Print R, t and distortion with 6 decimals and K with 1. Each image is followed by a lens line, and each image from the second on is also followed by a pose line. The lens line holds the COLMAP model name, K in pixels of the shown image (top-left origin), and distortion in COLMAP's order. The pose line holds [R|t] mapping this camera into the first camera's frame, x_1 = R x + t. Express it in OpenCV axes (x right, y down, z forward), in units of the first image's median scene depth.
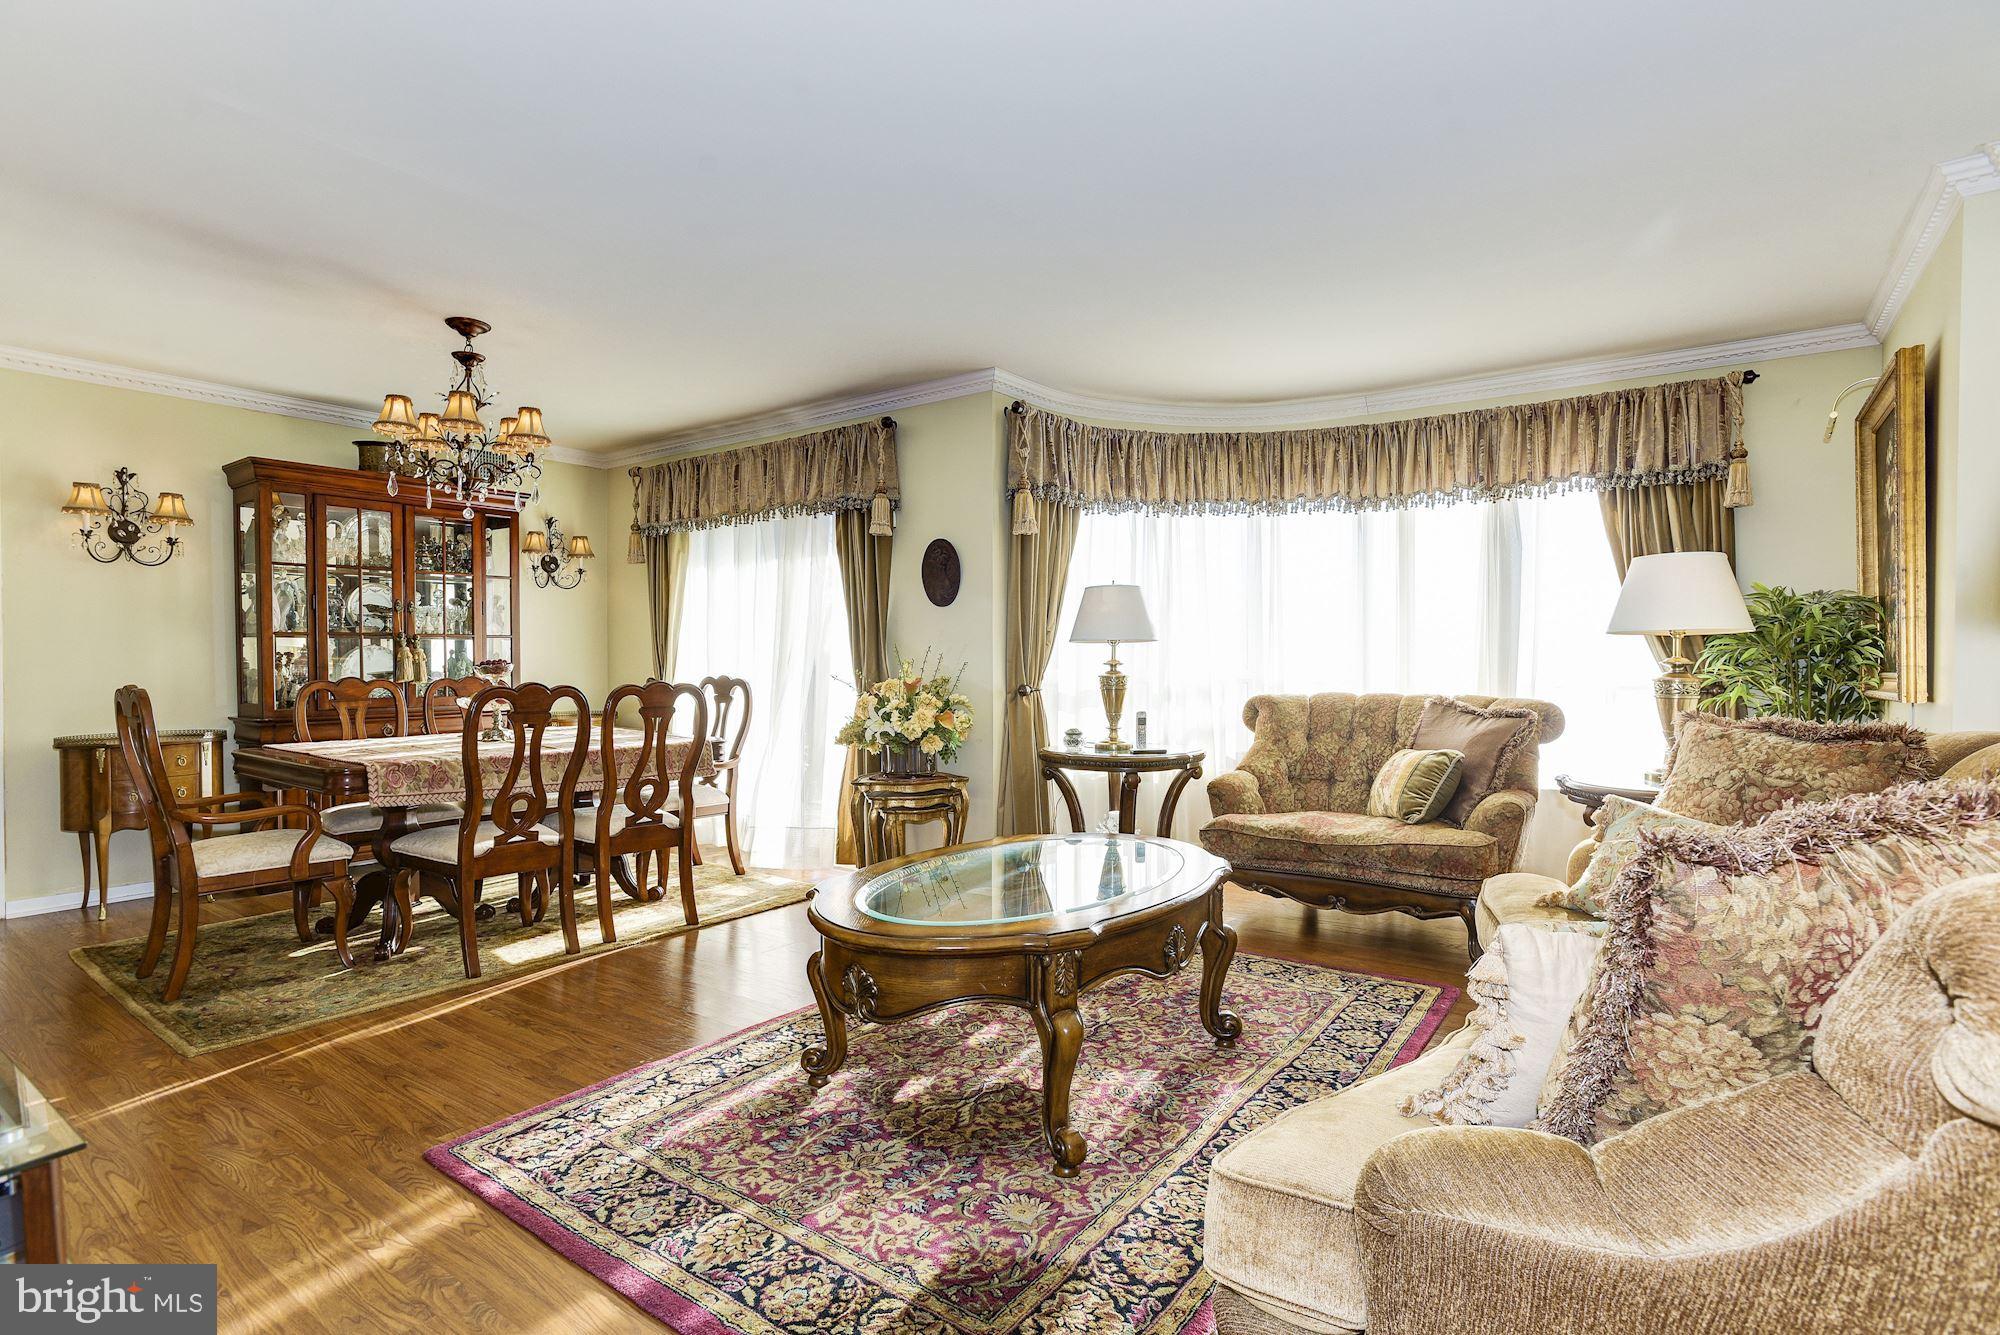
lens RADIAL K [[984.5, 0, 1011.6], [0, 984.5, 672.5], [0, 0, 1]] dist [-0.049889, 0.024820]
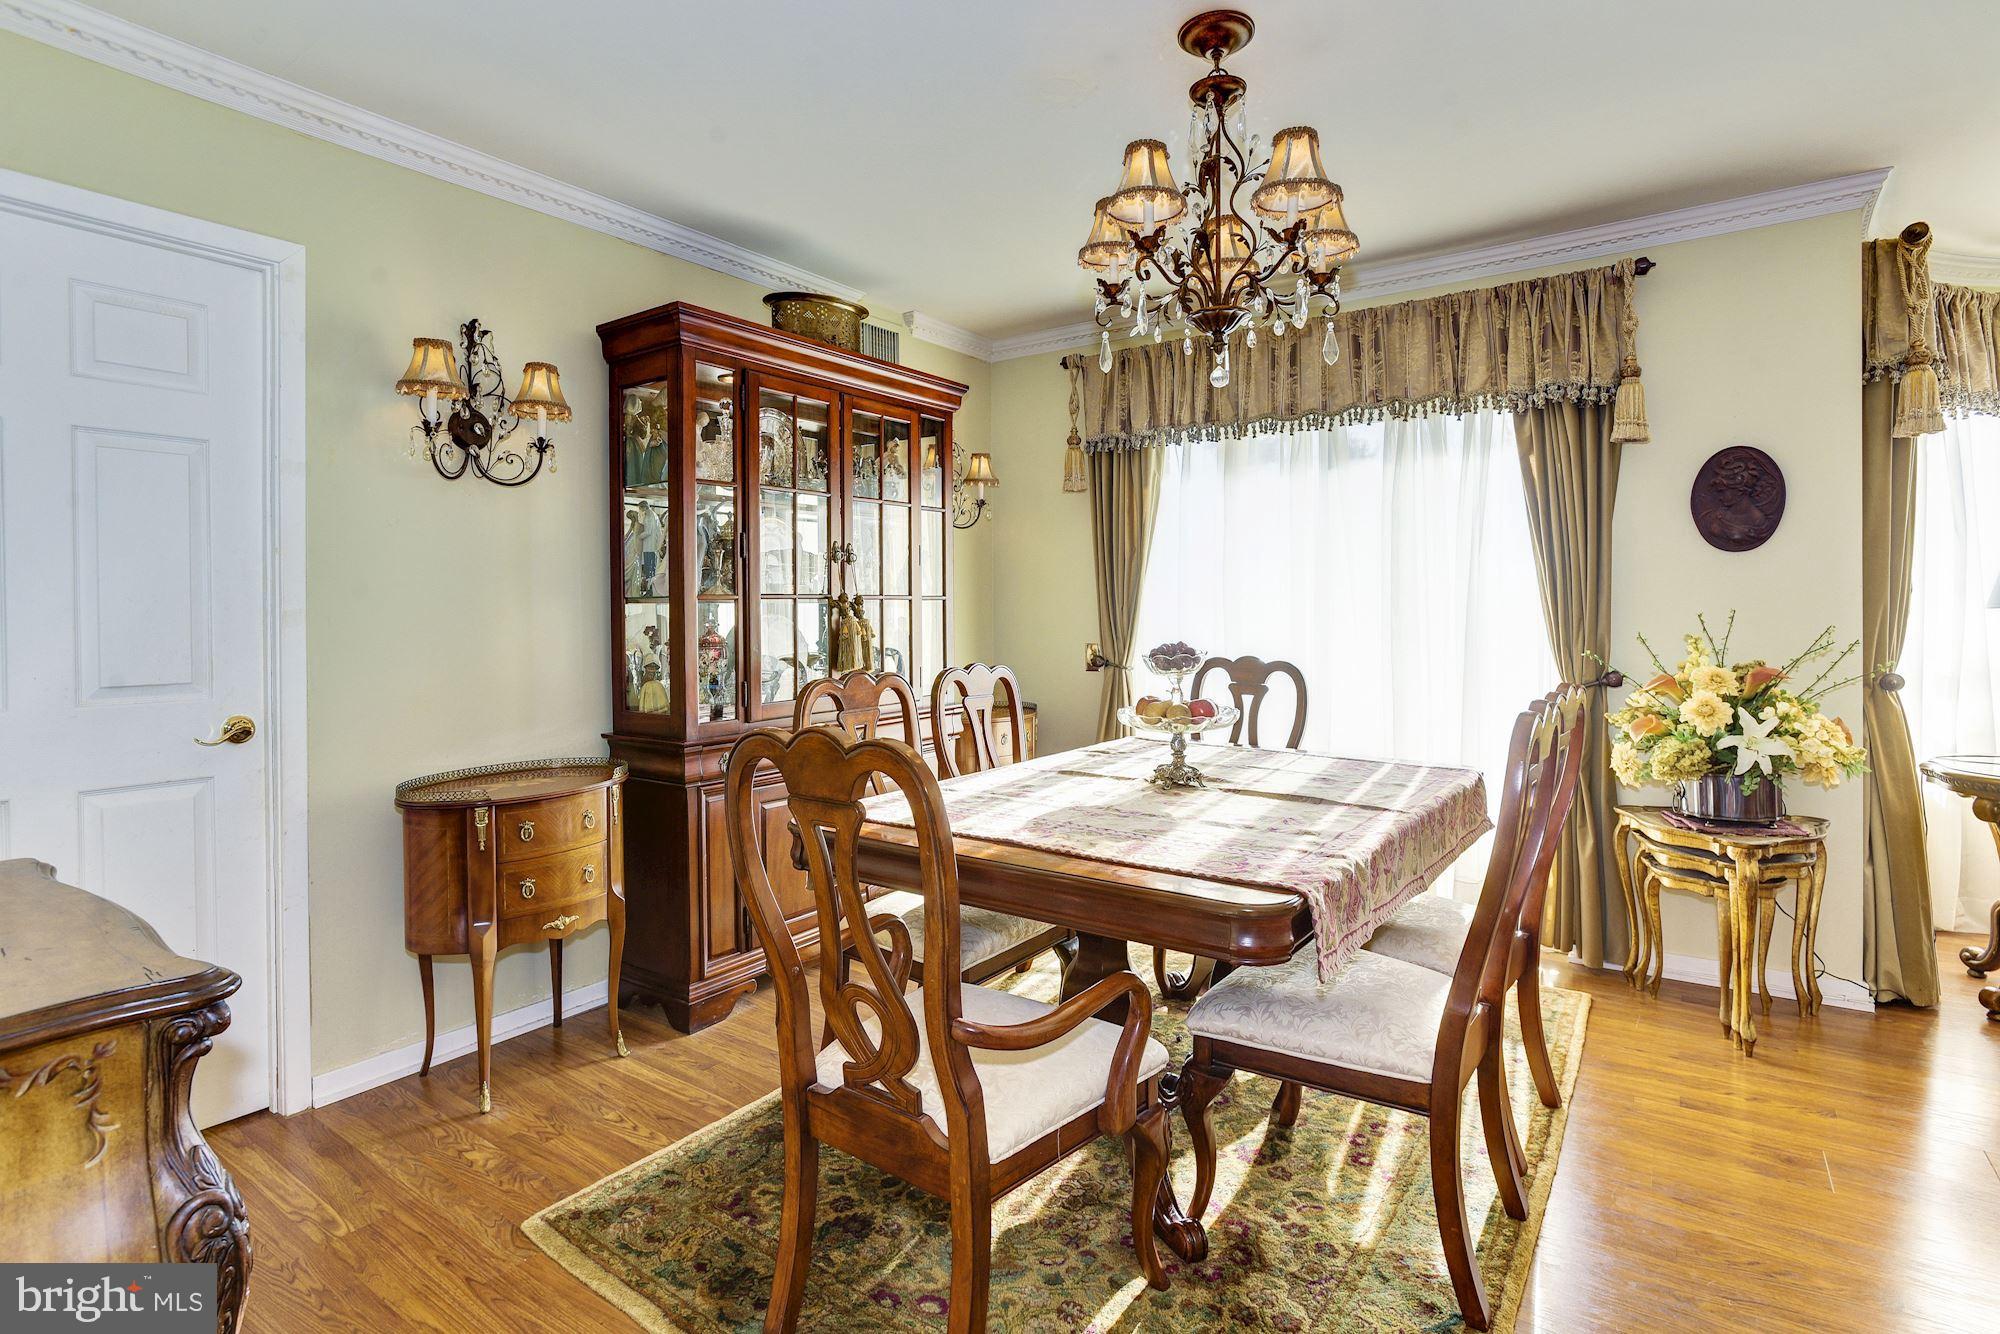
lens RADIAL K [[970.2, 0, 1005.9], [0, 970.2, 595.2], [0, 0, 1]] dist [-0.029427, 0.000373]
pose [[0.999962, -0.006159, 0.006242, -0.607968], [0.006300, 0.999719, -0.022840, -0.029449], [-0.006099, 0.022878, 0.999720, 0.419010]]
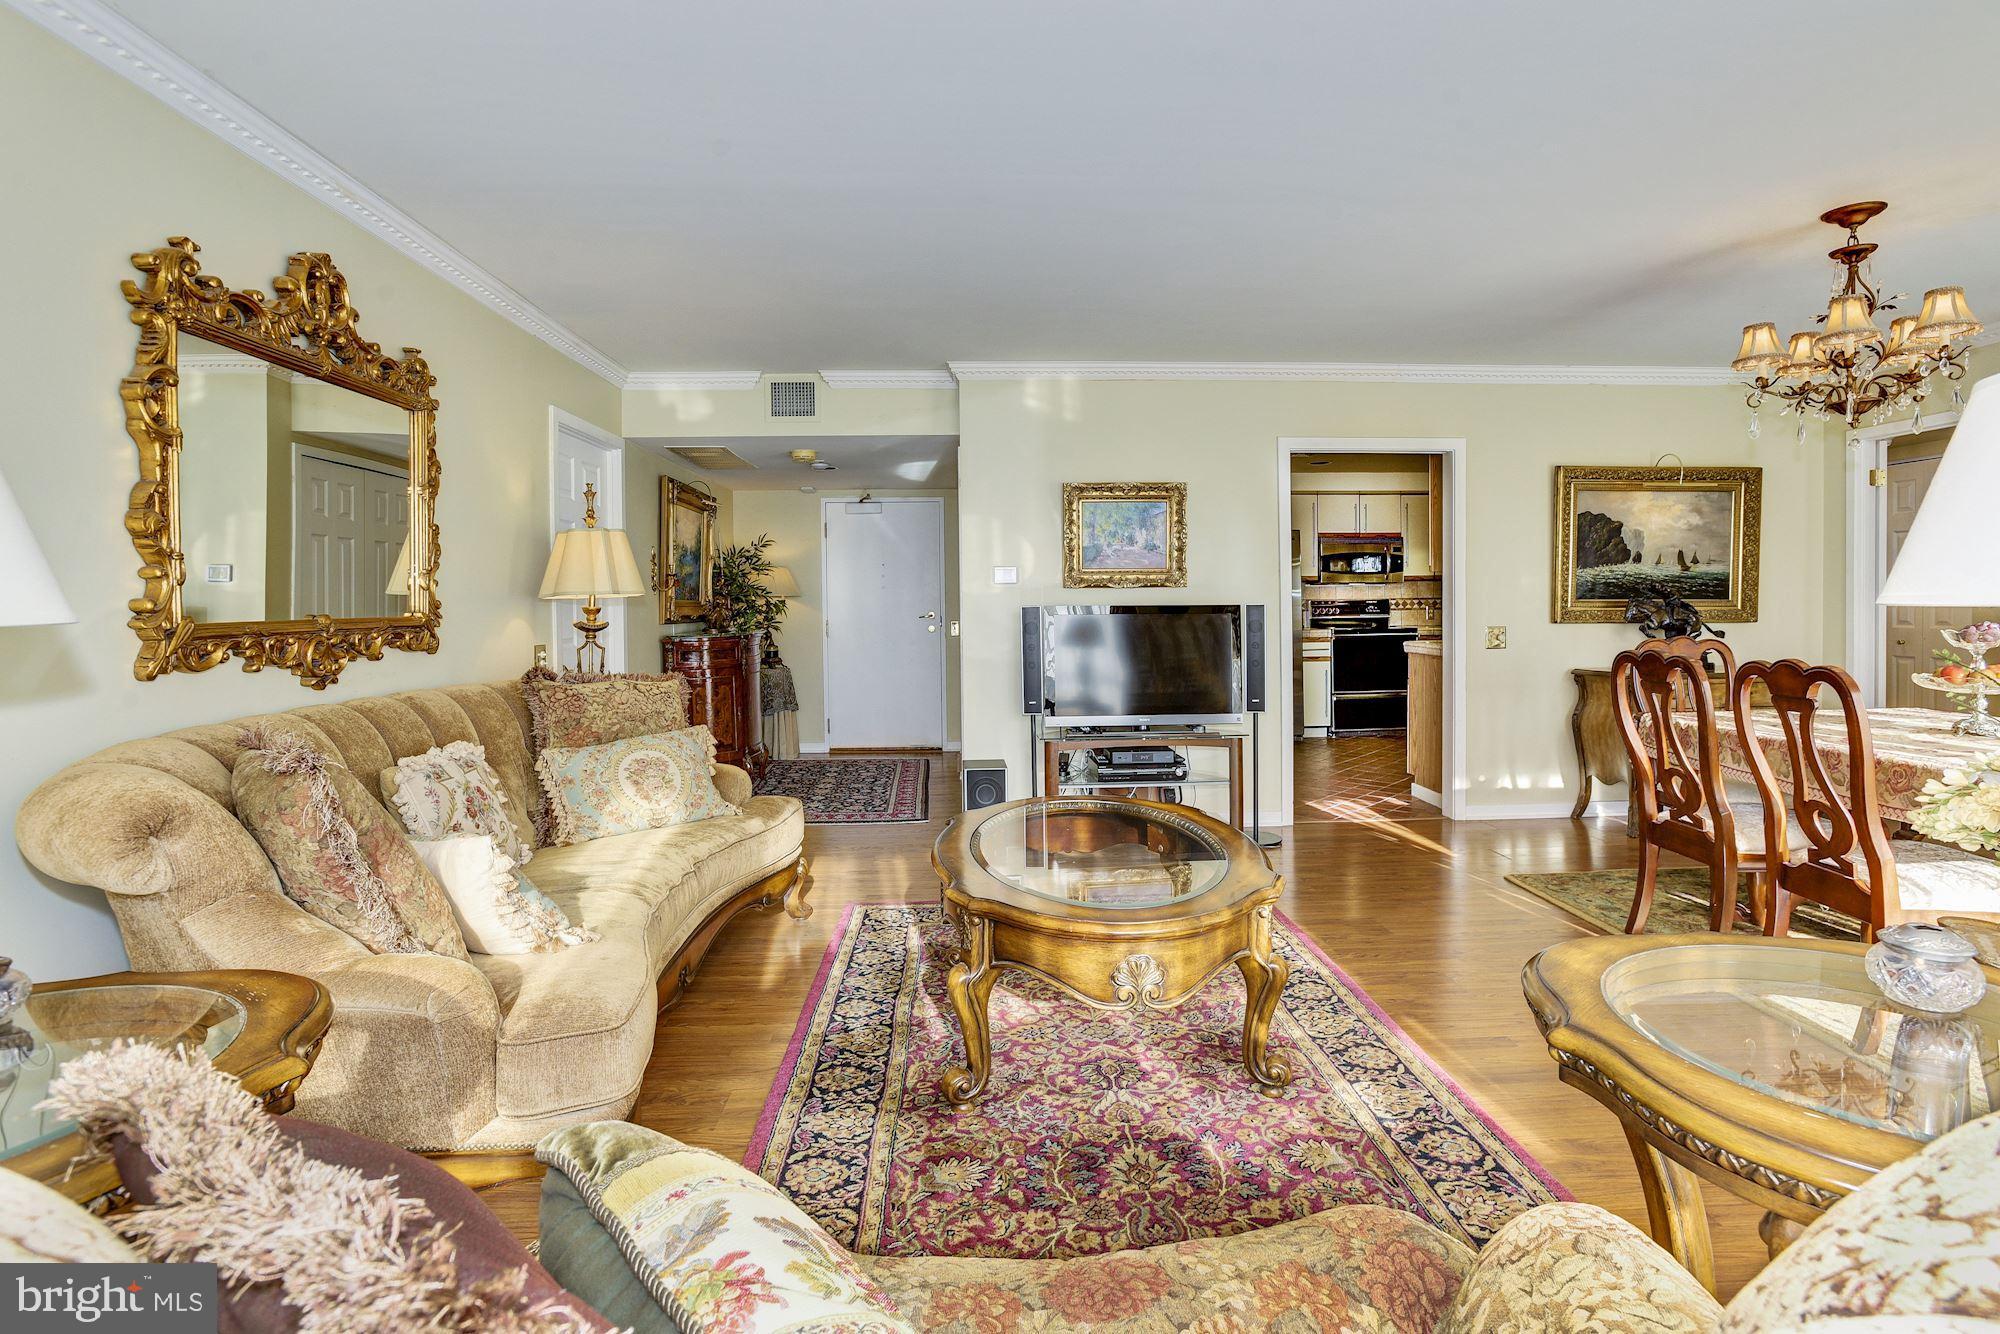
lens RADIAL K [[984.5, 0, 1006.7], [0, 984.5, 628.0], [0, 0, 1]] dist [-0.049889, 0.024820]
pose [[-0.790156, 0.027465, -0.612291, 0.434526], [0.005423, 0.999270, 0.037826, -0.035544], [0.612882, 0.026568, -0.789728, 1.058901]]
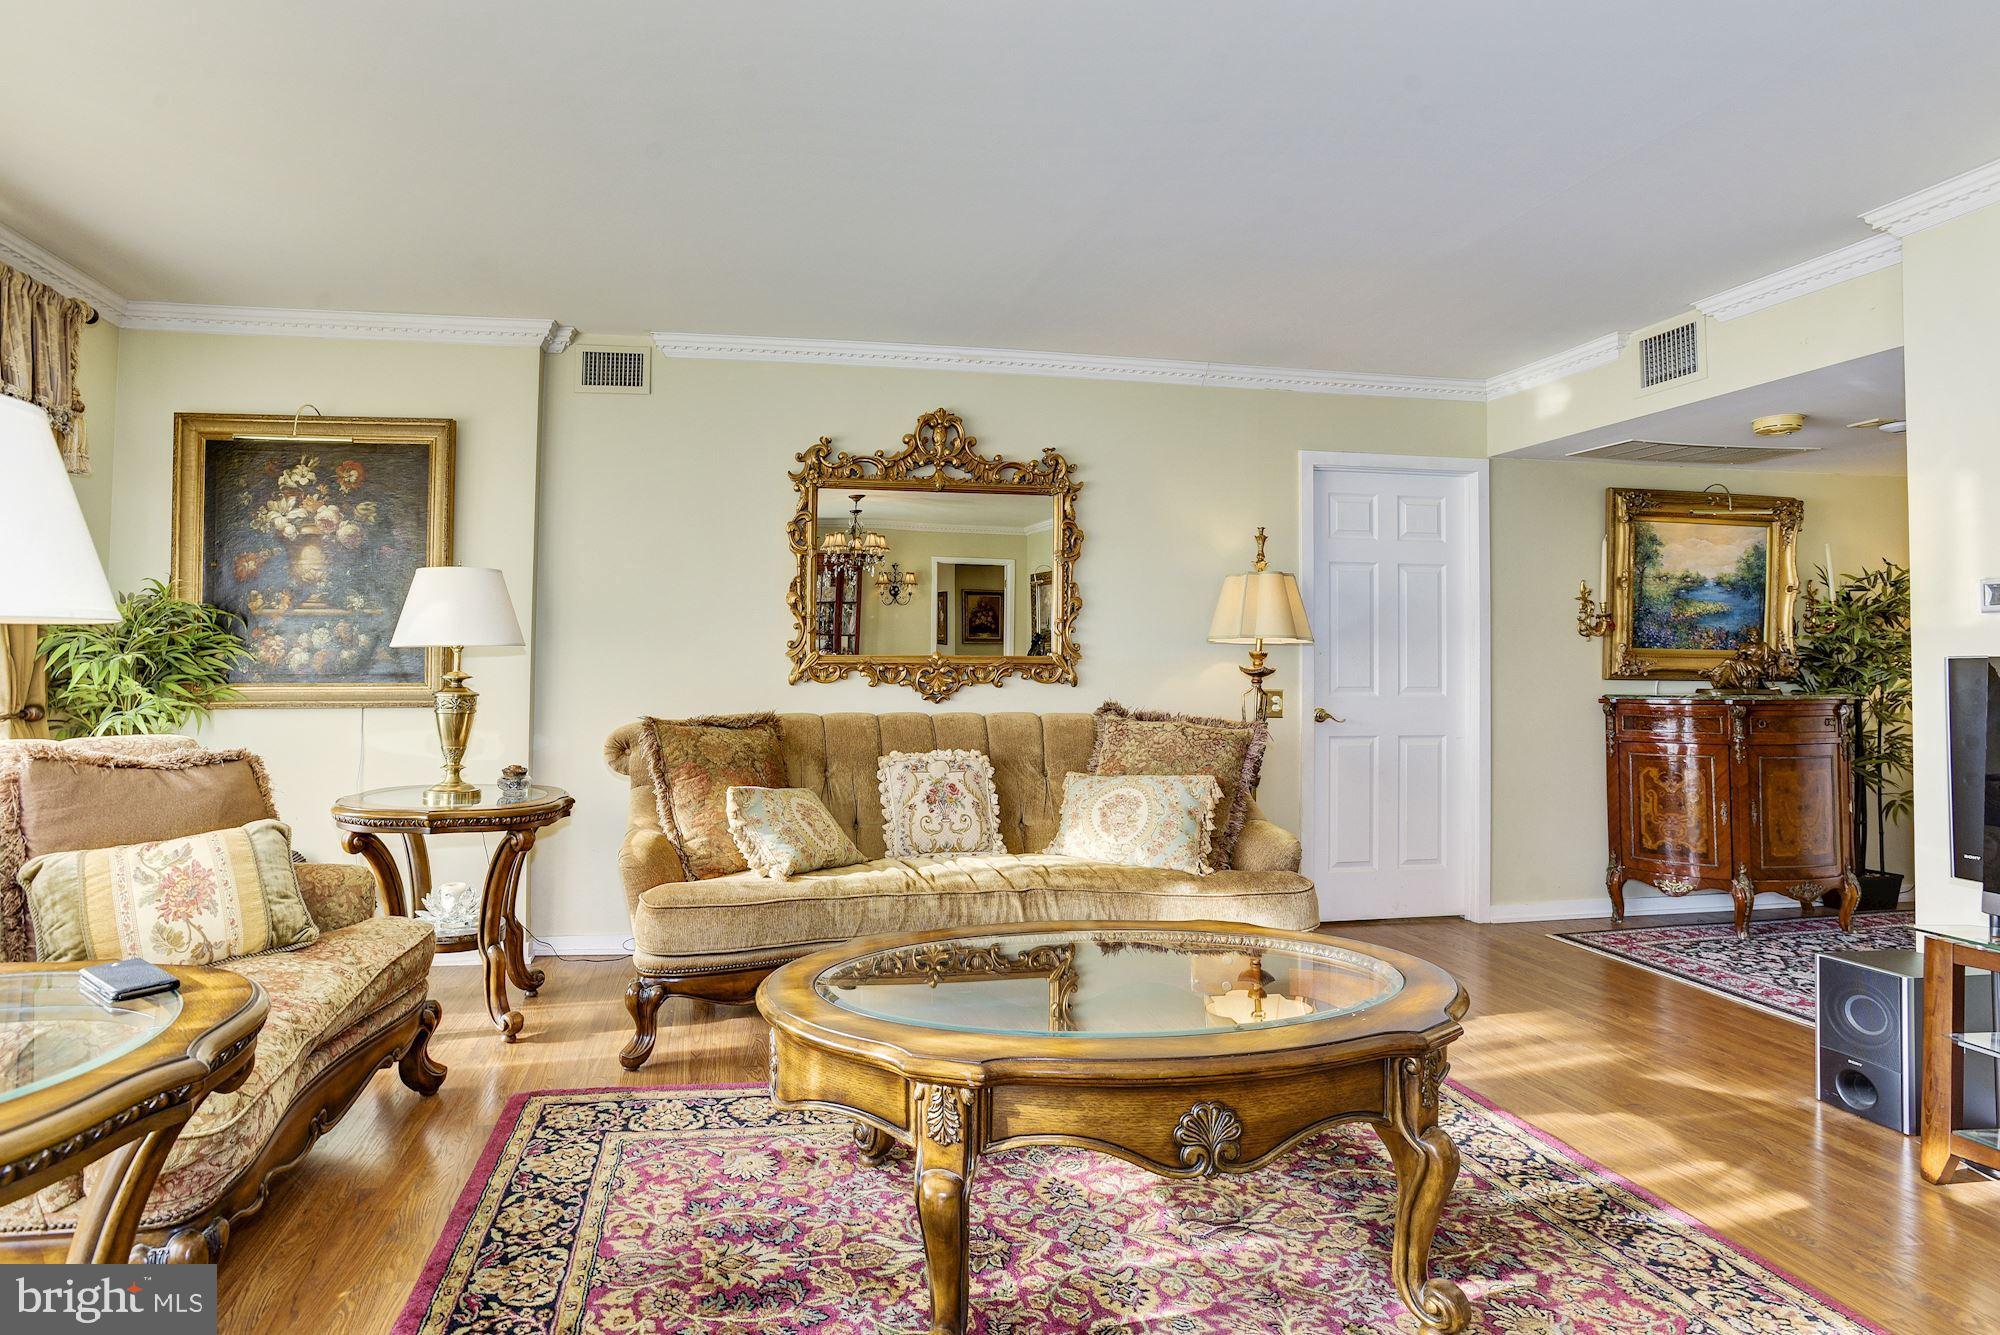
lens RADIAL K [[984.5, 0, 881.4], [0, 984.5, 653.1], [0, 0, 1]] dist [-0.049889, 0.024820]
pose [[-0.688690, 0.002105, 0.725053, -0.233353], [0.003580, 0.999993, 0.000497, -0.023255], [-0.725047, 0.002938, -0.688693, 0.981236]]
